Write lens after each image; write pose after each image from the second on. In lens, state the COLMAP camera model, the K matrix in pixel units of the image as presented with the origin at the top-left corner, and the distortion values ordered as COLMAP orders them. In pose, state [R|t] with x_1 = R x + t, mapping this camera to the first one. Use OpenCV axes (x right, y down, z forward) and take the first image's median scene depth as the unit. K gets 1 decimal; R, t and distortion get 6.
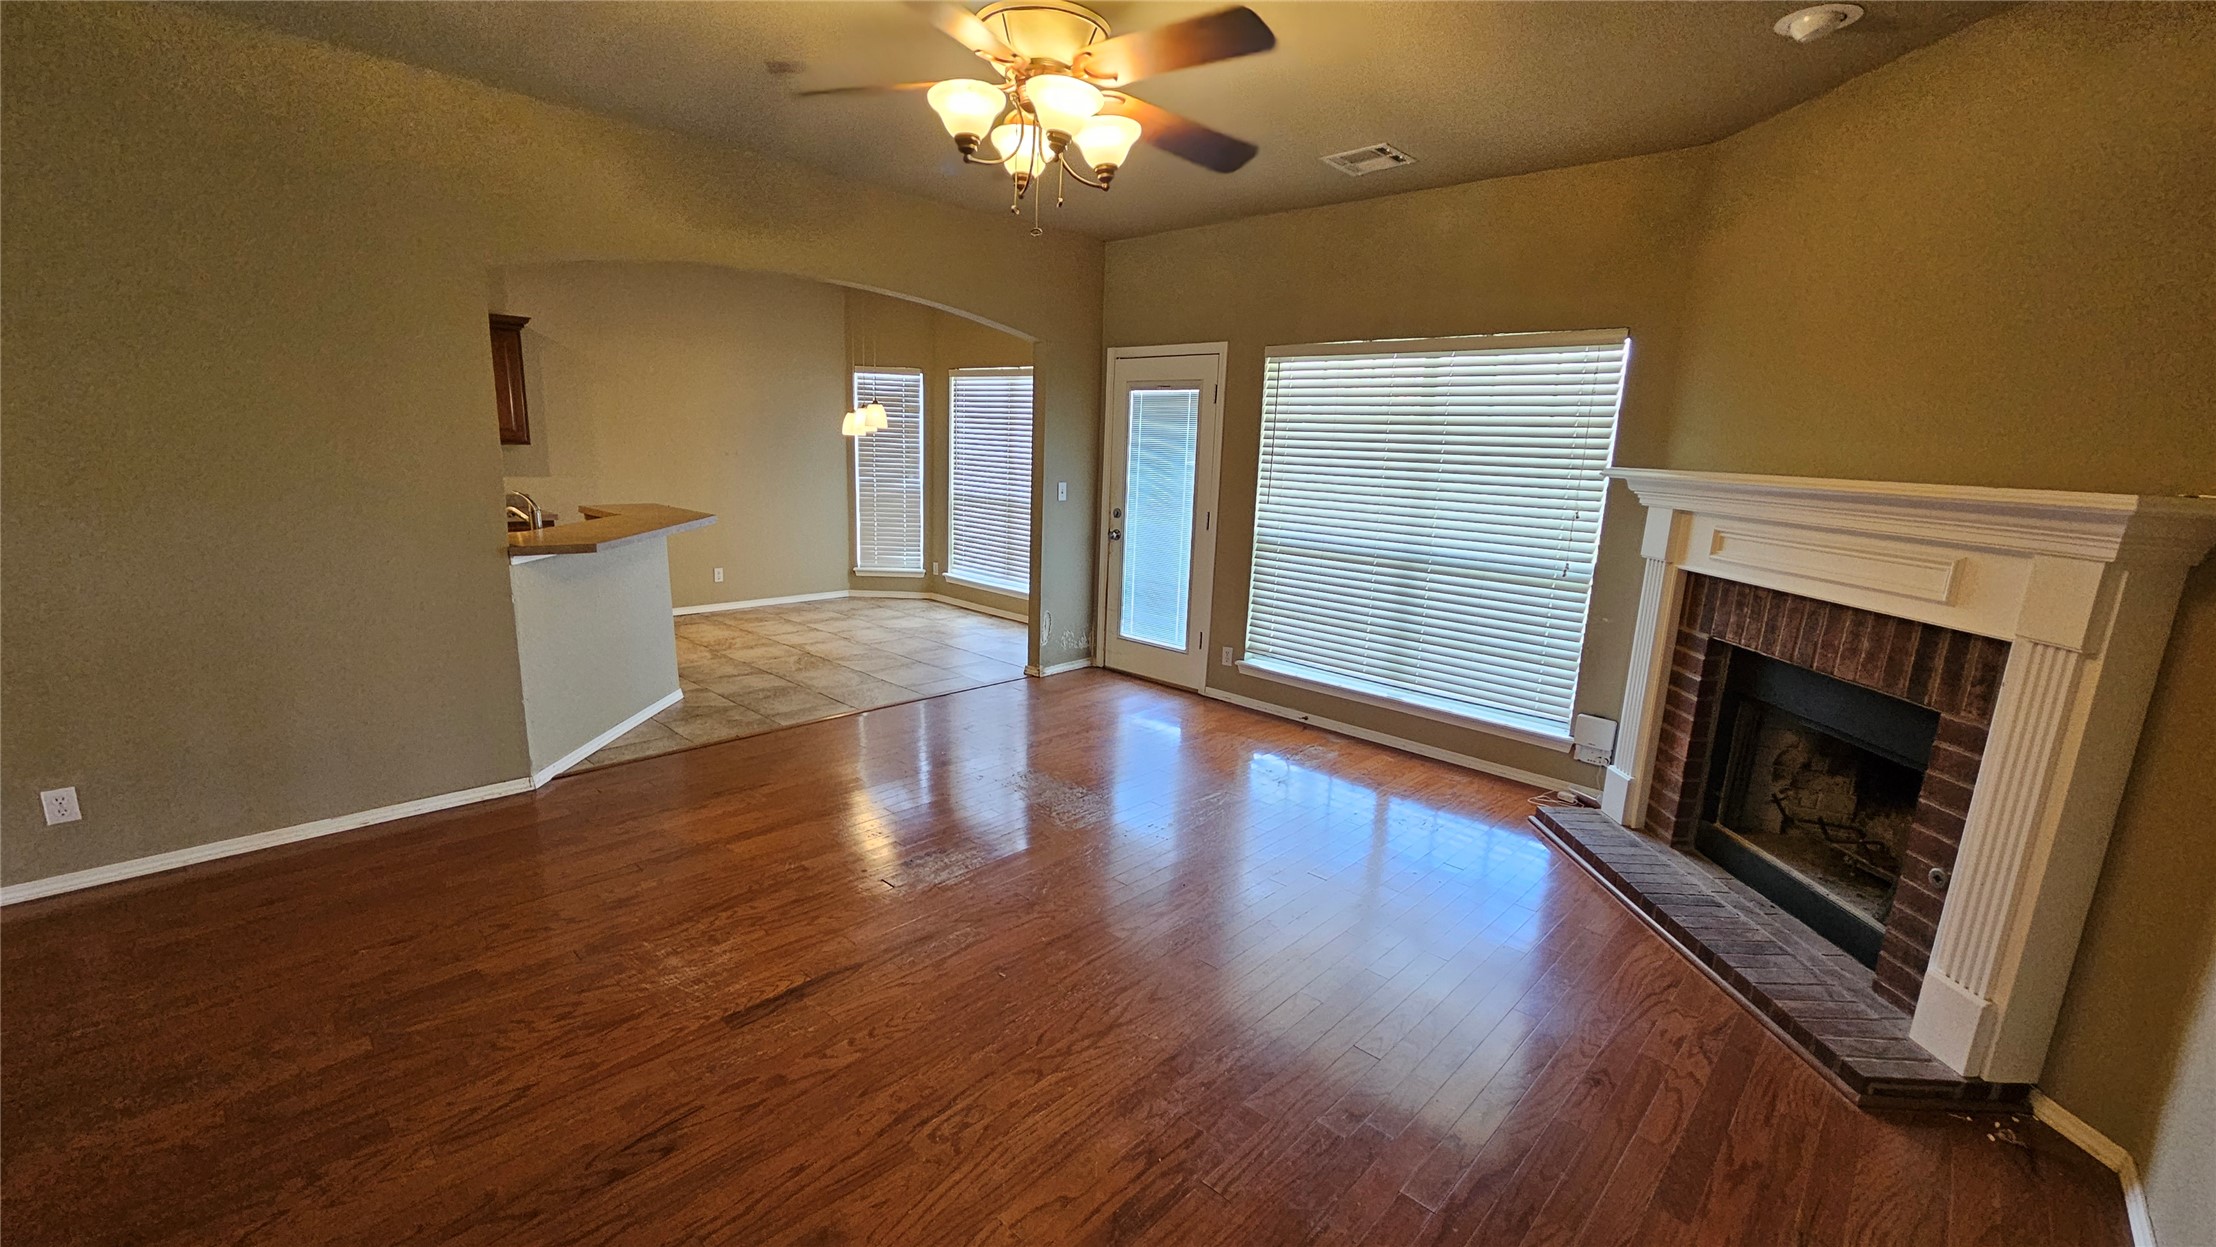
lens RADIAL K [[909.0, 0, 1105.6], [0, 909.0, 628.7], [0, 0, 1]] dist [-0.001486, 0.000600]
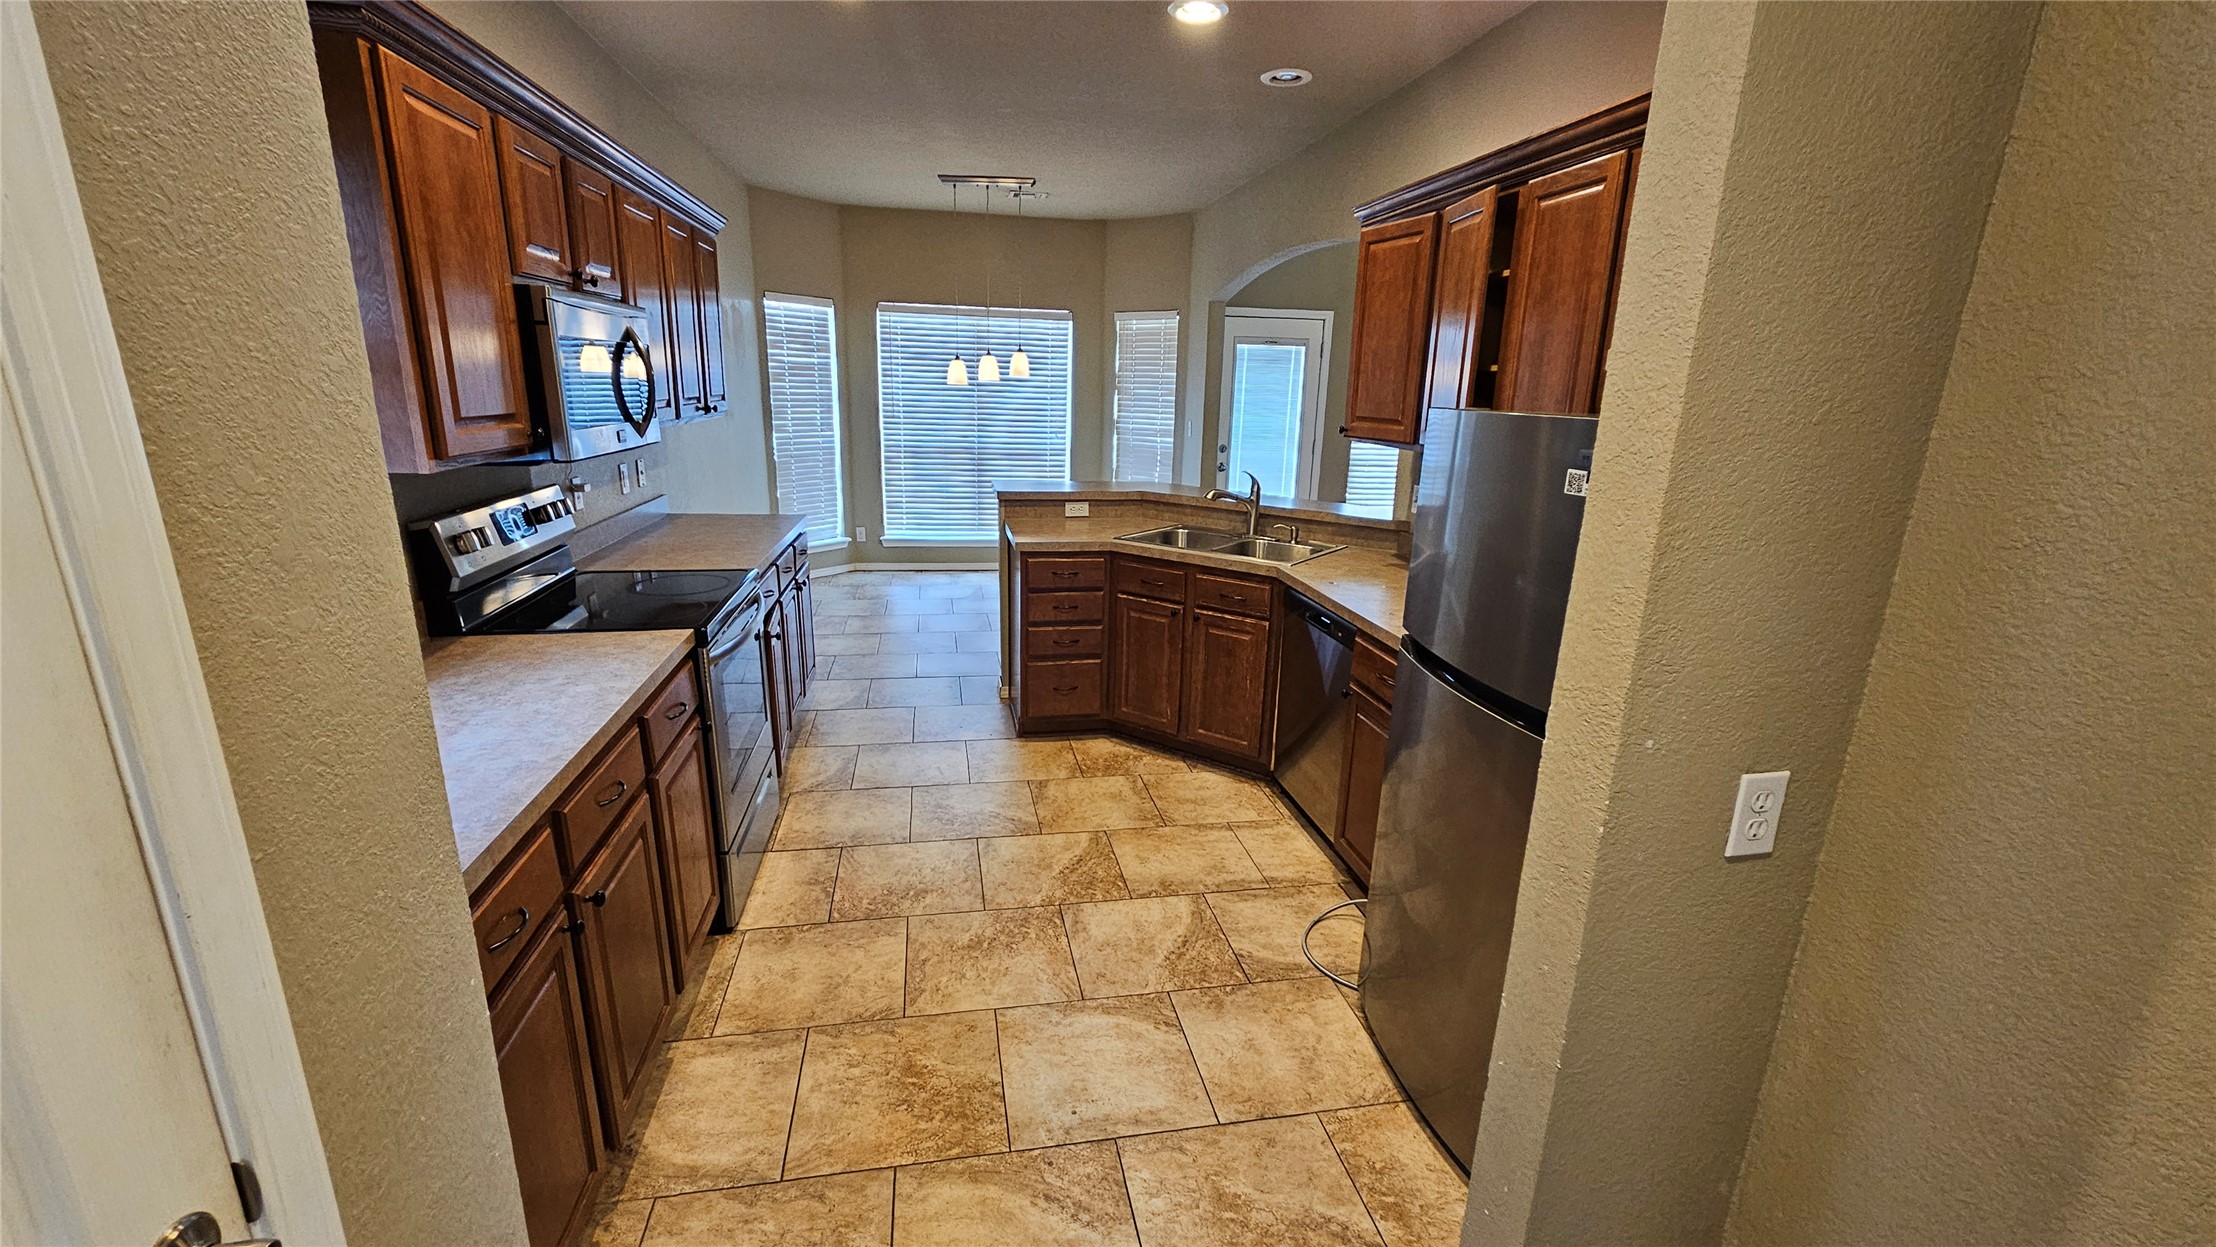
lens RADIAL K [[909.0, 0, 1100.1], [0, 909.0, 639.2], [0, 0, 1]] dist [-0.001486, 0.000600]
pose [[0.598679, -0.241376, 0.763755, -1.153418], [0.161123, 0.970314, 0.180359, -0.136518], [-0.784617, 0.015081, 0.619798, 0.423523]]
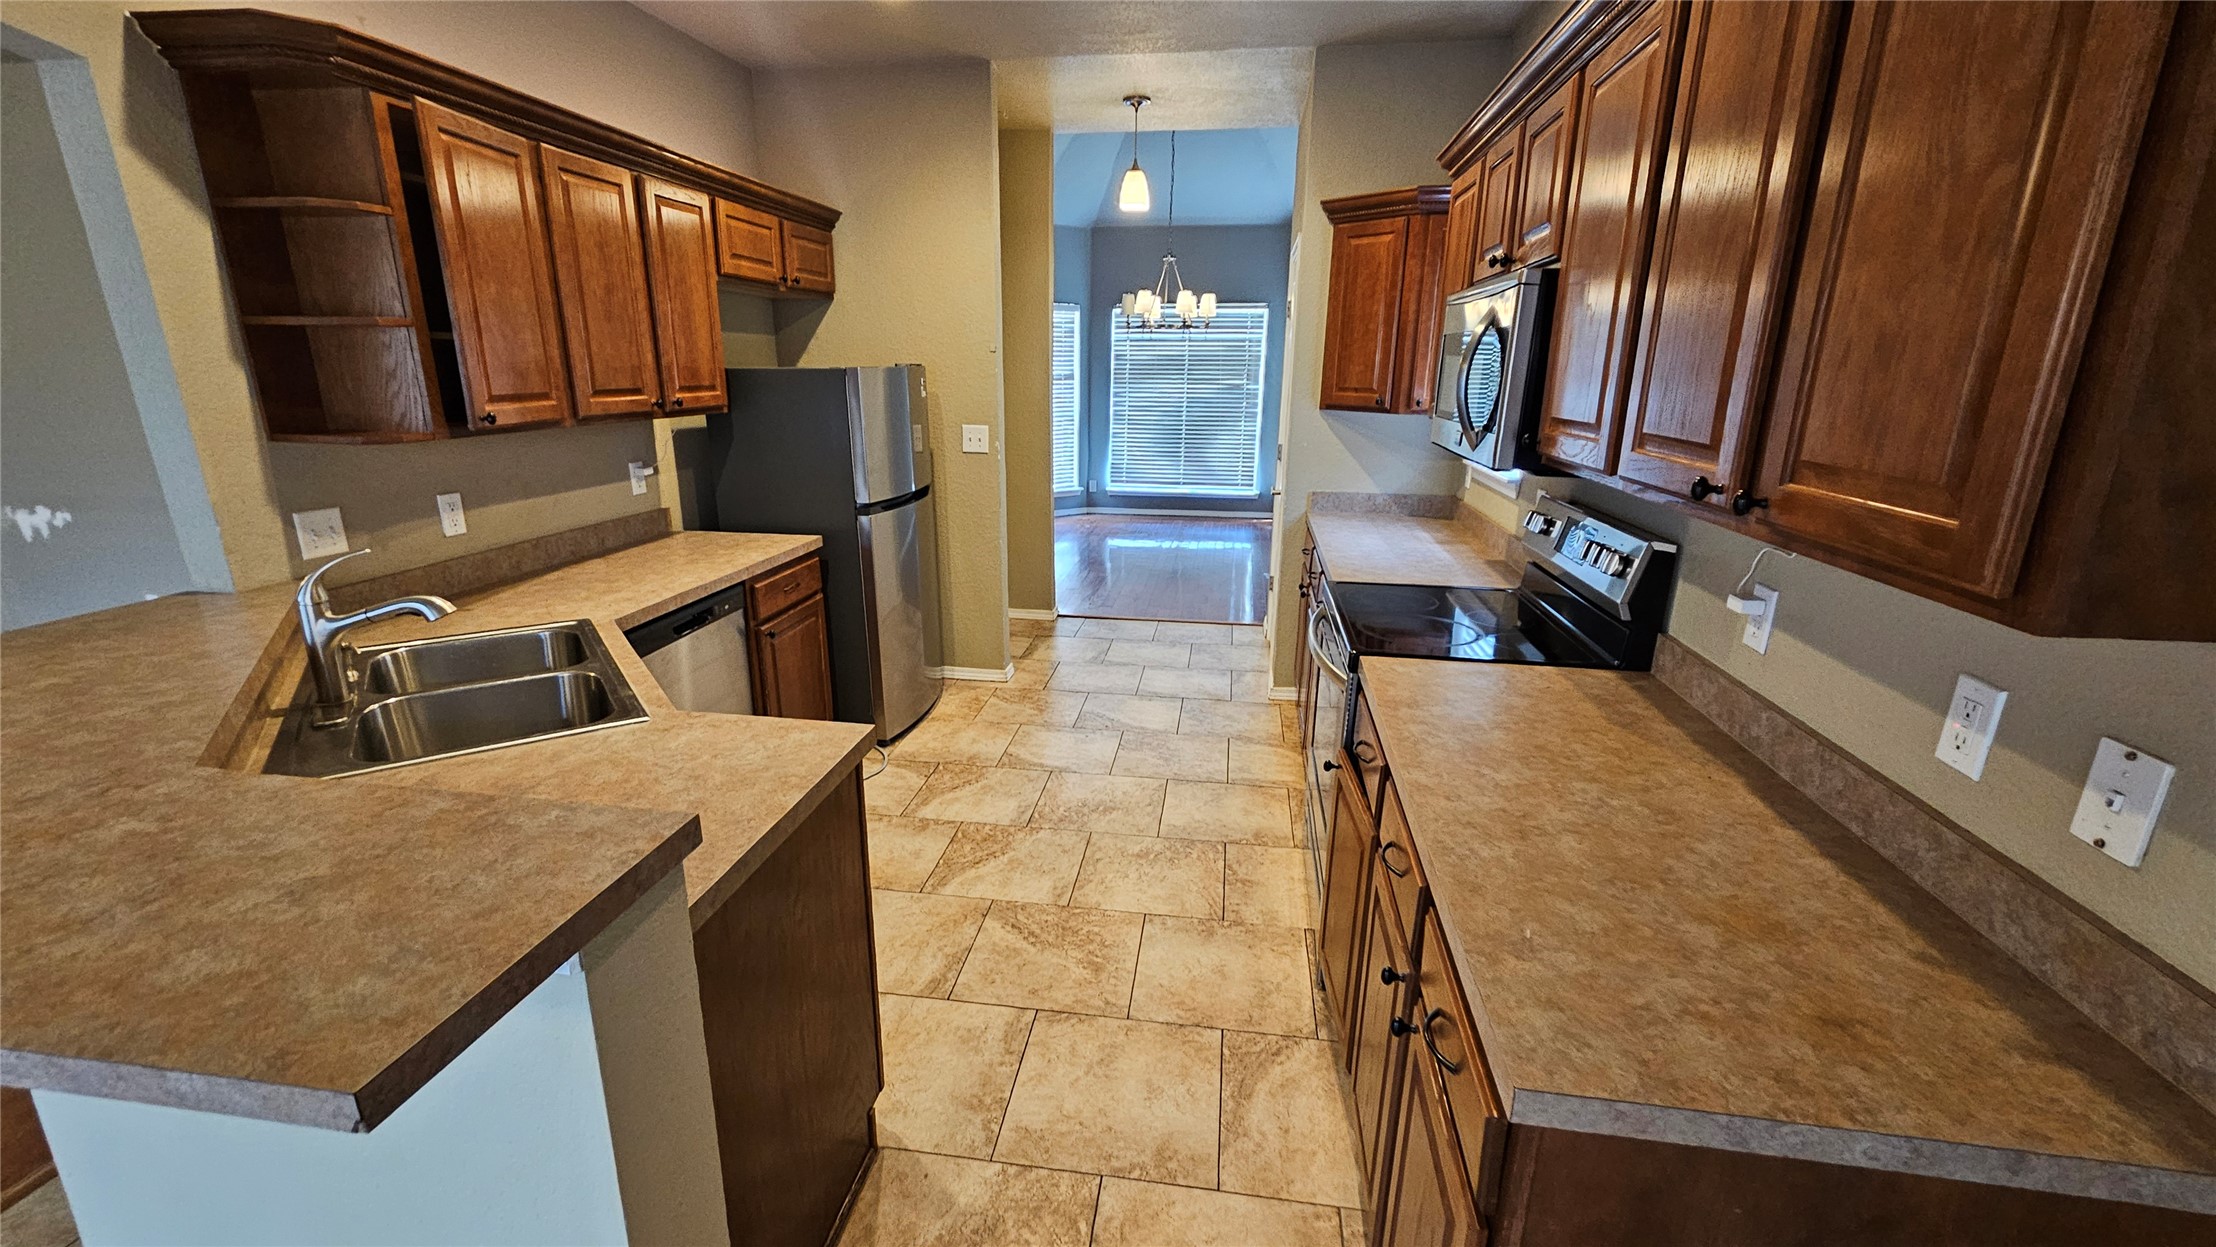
lens RADIAL K [[909.0, 0, 1094.6], [0, 909.0, 637.5], [0, 0, 1]] dist [-0.001486, 0.000600]
pose [[-0.824440, 0.119460, -0.553198, -0.538509], [-0.155050, 0.892395, 0.423781, -0.262689], [0.544296, 0.435155, -0.717204, 1.151856]]
